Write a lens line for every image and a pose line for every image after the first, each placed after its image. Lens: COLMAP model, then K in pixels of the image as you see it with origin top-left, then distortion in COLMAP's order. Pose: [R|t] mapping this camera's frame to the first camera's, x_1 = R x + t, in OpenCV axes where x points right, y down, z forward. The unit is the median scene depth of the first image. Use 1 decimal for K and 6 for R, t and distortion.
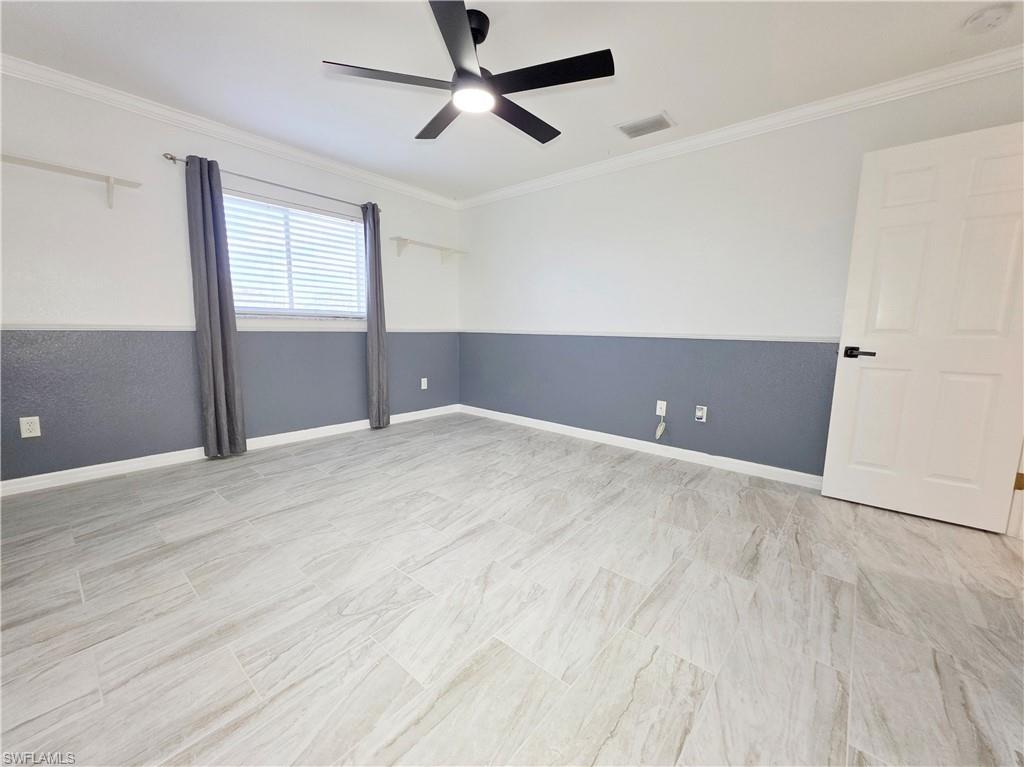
lens RADIAL K [[412.8, 0, 513.2], [0, 412.8, 386.4], [0, 0, 1]] dist [0.003592, 0.000138]
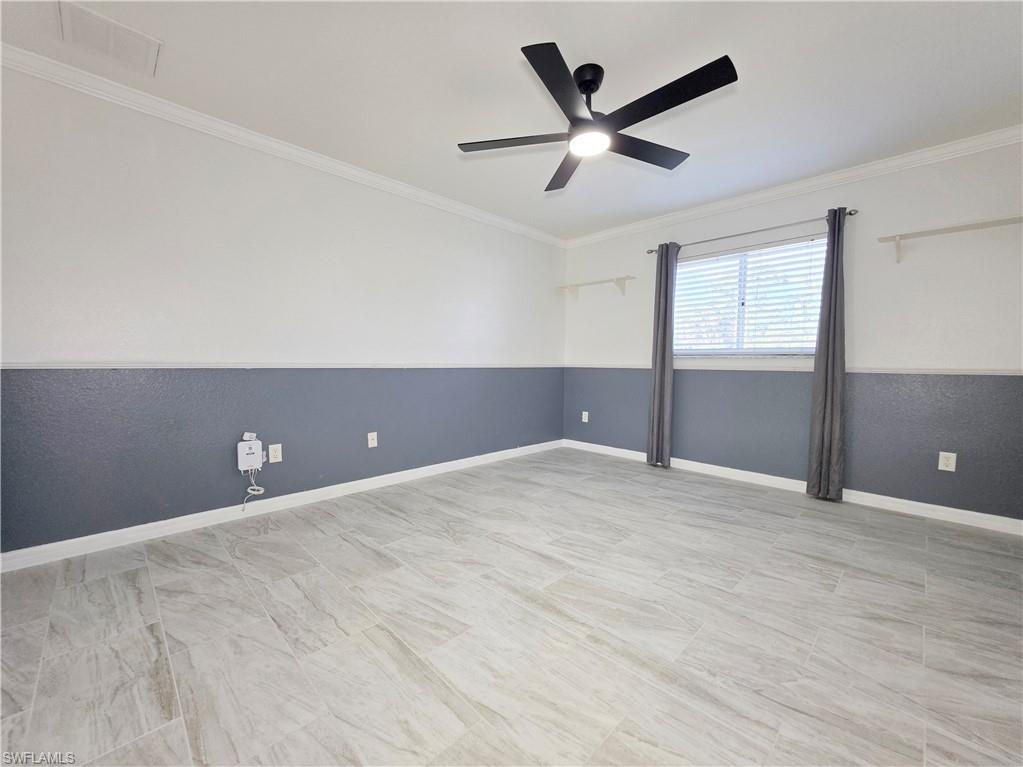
lens RADIAL K [[412.4, 0, 512.7], [0, 412.4, 386.4], [0, 0, 1]] dist [0.003592, 0.000138]
pose [[-0.083333, 0.042809, -0.995602, 0.721138], [-0.149944, 0.987164, 0.054997, -0.090396], [0.985176, 0.153868, -0.075845, 0.727580]]
